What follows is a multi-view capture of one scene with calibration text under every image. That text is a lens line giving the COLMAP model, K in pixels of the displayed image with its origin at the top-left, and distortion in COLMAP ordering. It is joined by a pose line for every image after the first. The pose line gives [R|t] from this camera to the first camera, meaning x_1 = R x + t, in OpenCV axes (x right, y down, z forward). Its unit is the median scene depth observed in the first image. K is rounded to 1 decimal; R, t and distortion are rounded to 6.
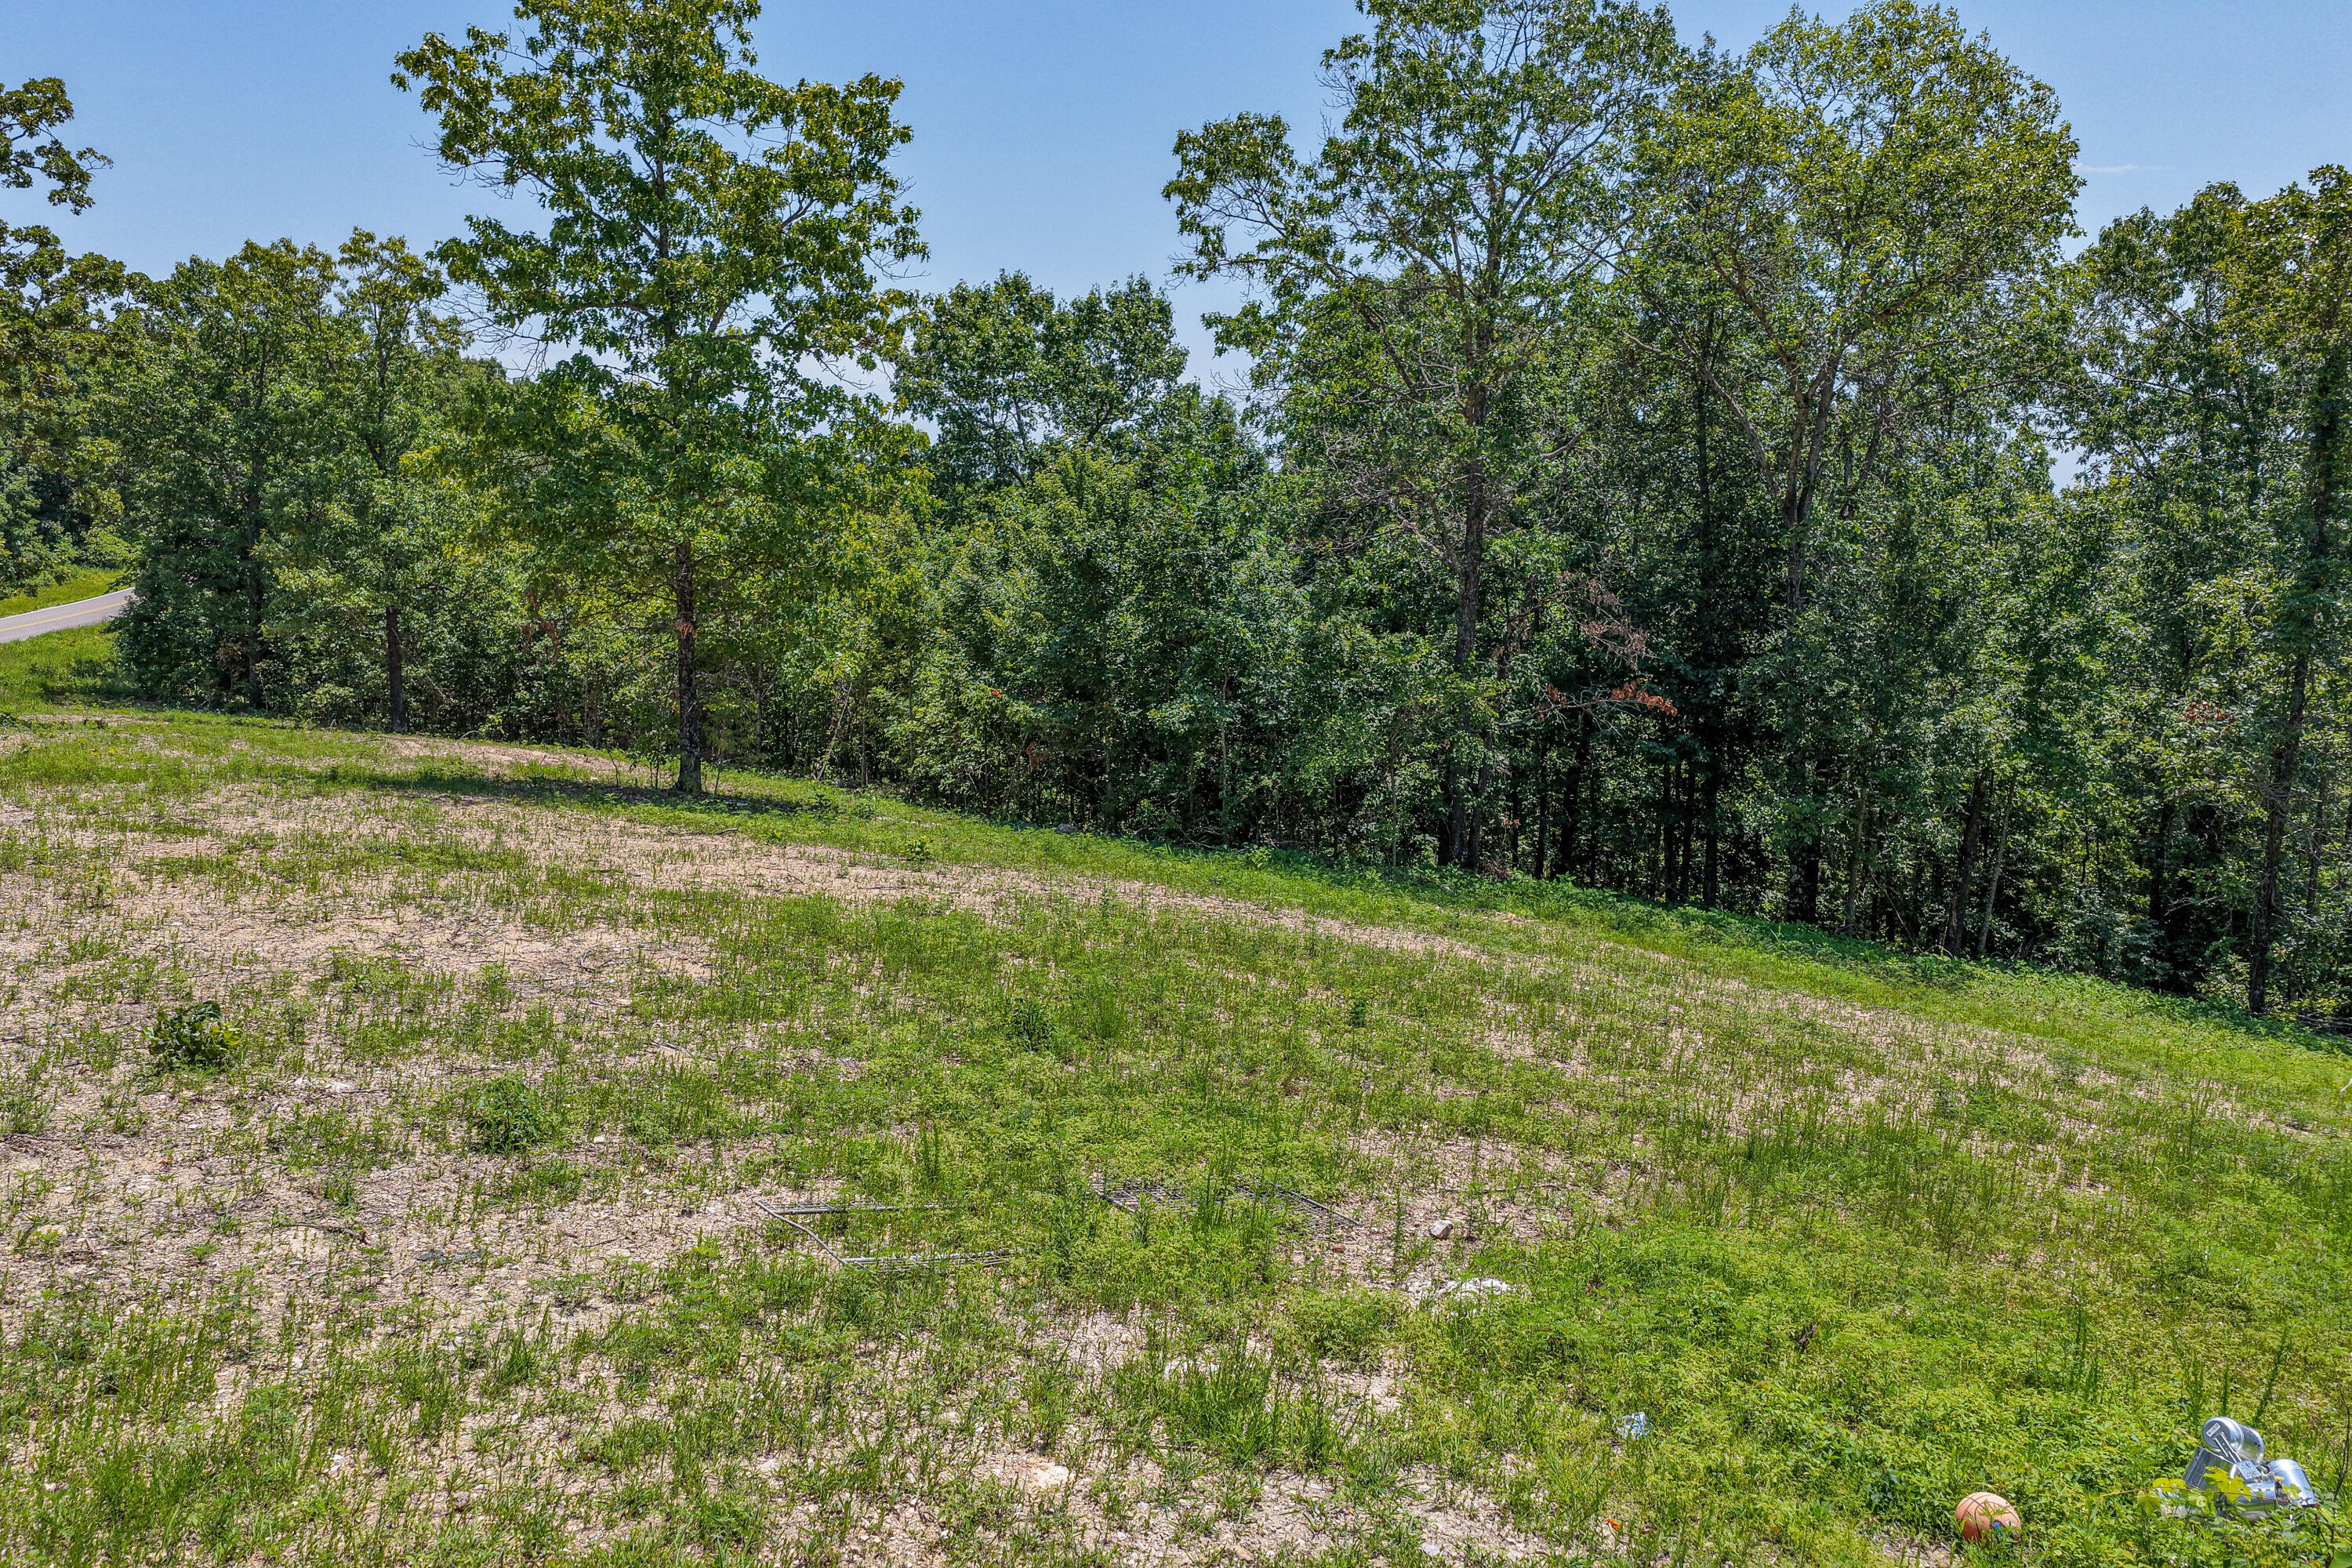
lens RADIAL K [[1983.3, 0, 1181.5], [0, 1983.3, 781.3], [0, 0, 1]] dist [0.028295, 0.008570]
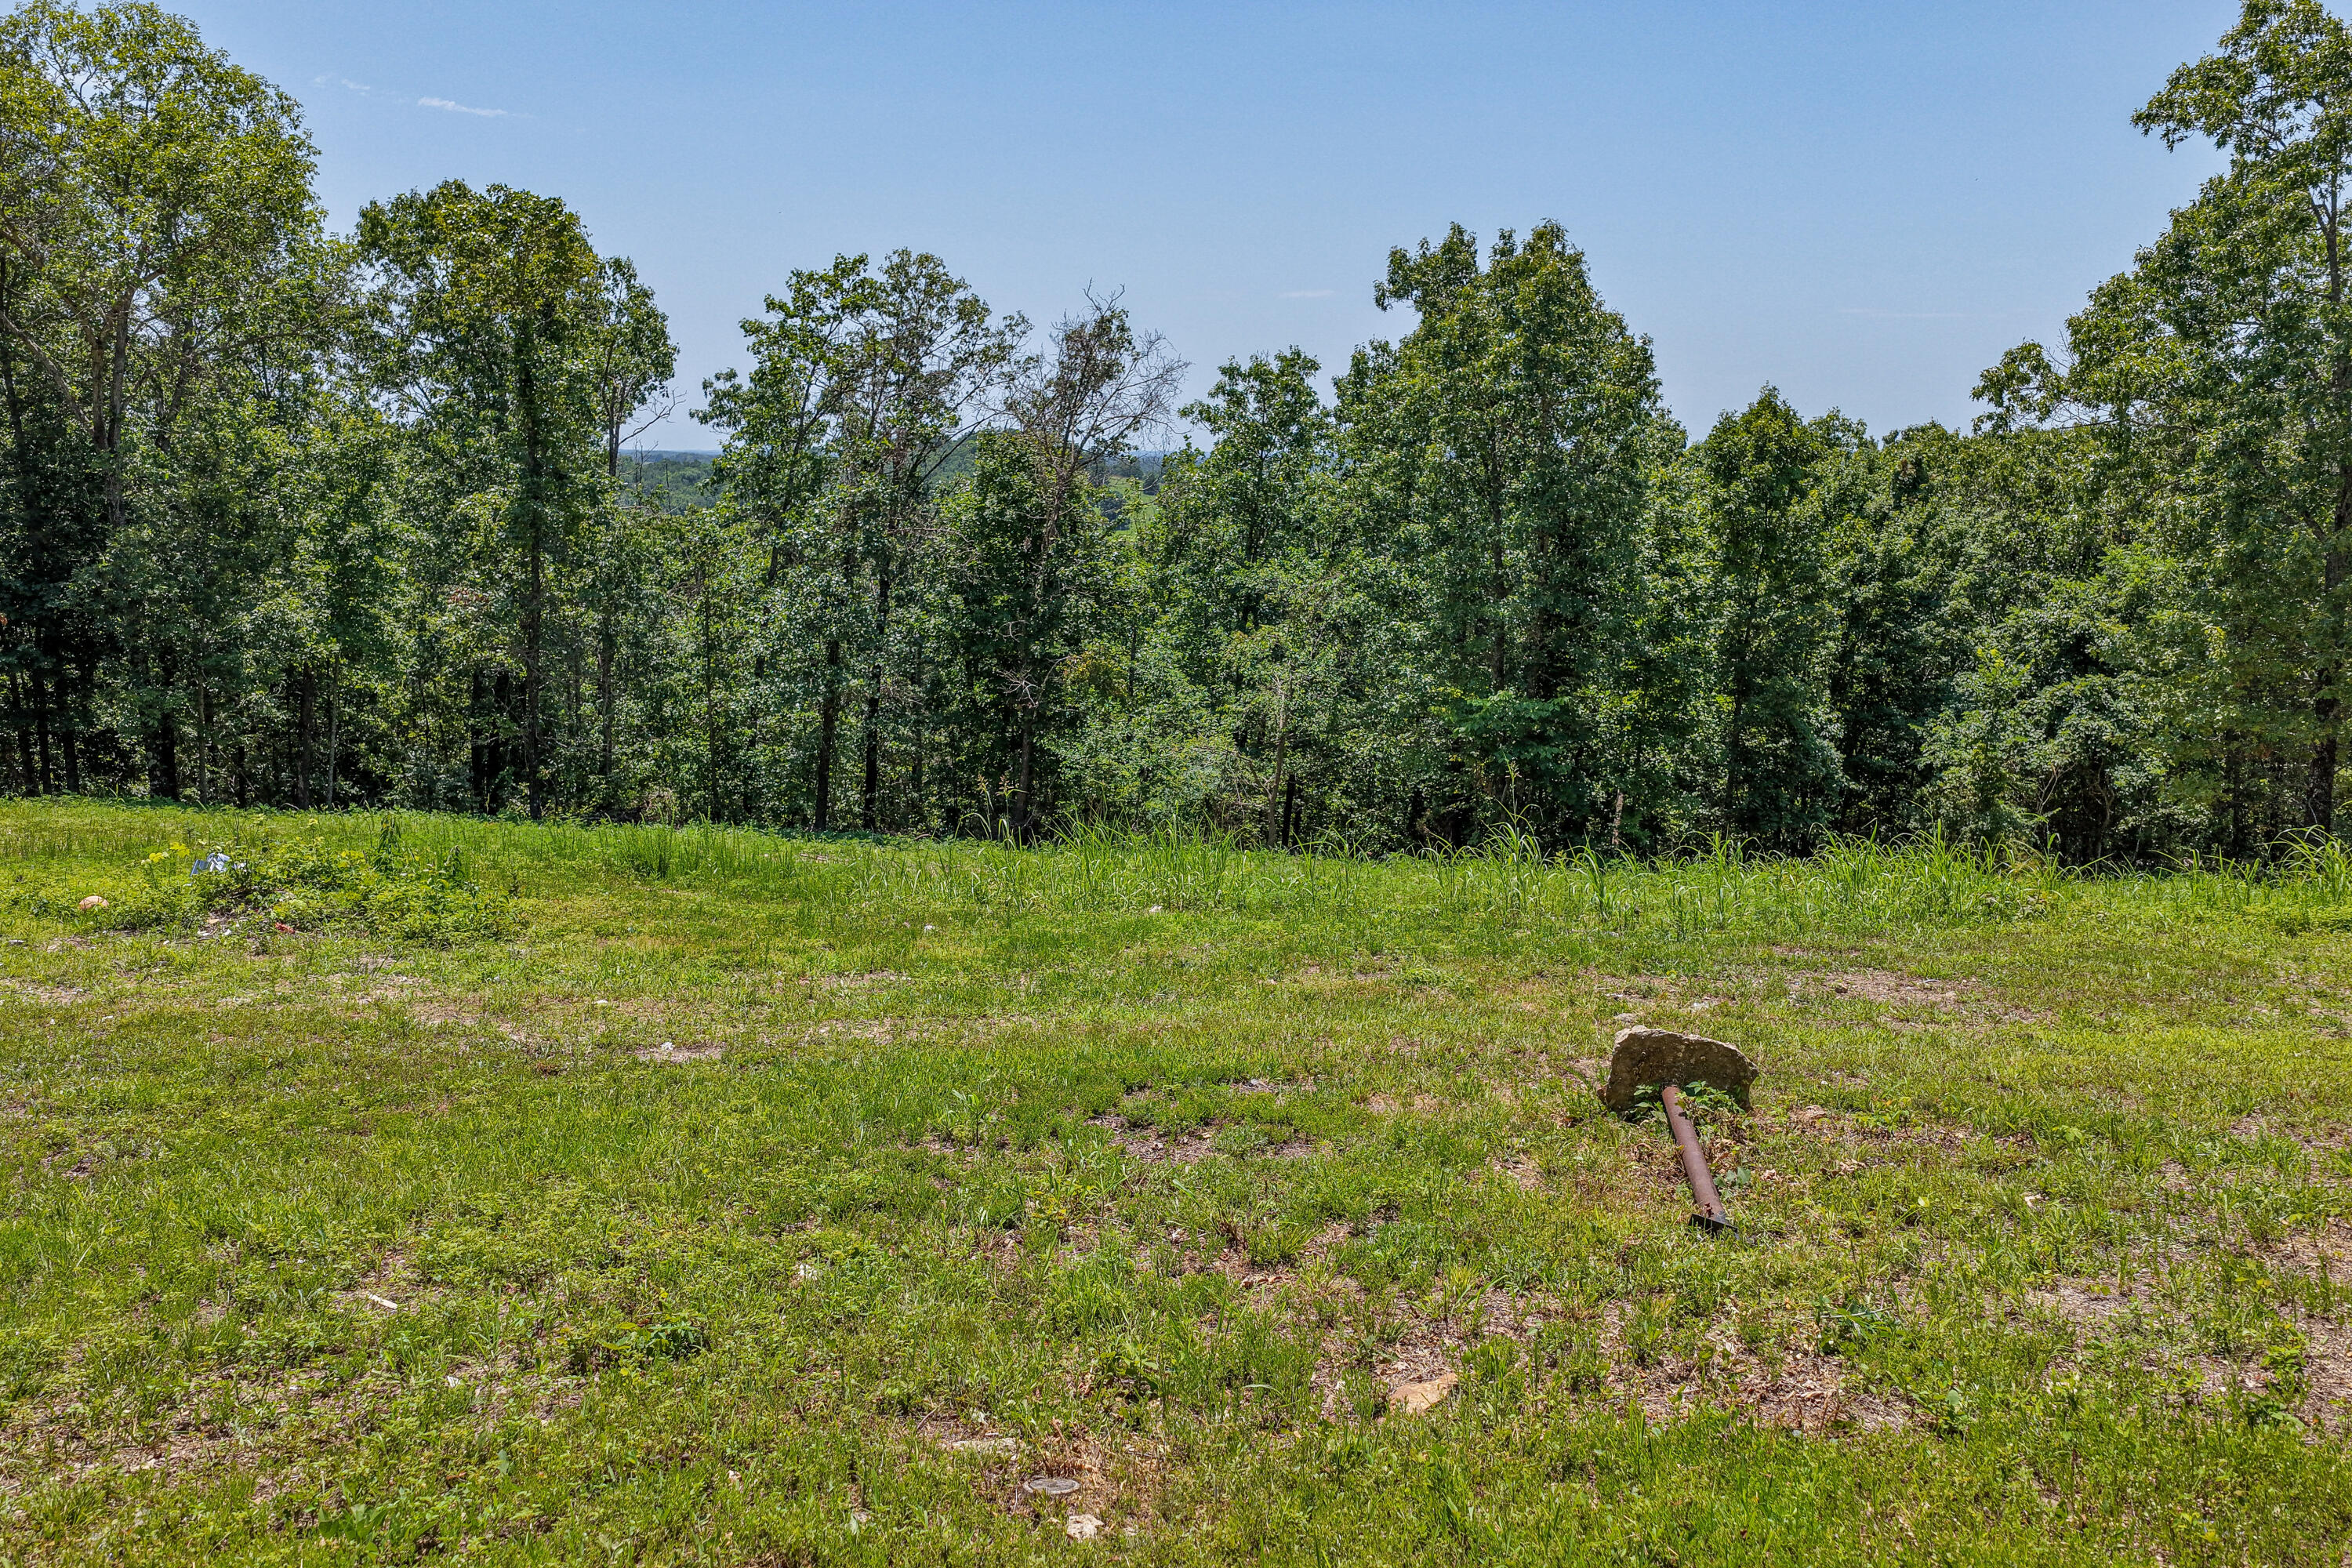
lens RADIAL K [[1983.3, 0, 1181.2], [0, 1983.3, 773.0], [0, 0, 1]] dist [0.028295, 0.008570]
pose [[0.725235, -0.115017, 0.678826, -0.047898], [0.092686, 0.993283, 0.069274, 0.031822], [-0.682234, 0.012677, 0.731024, -0.261939]]
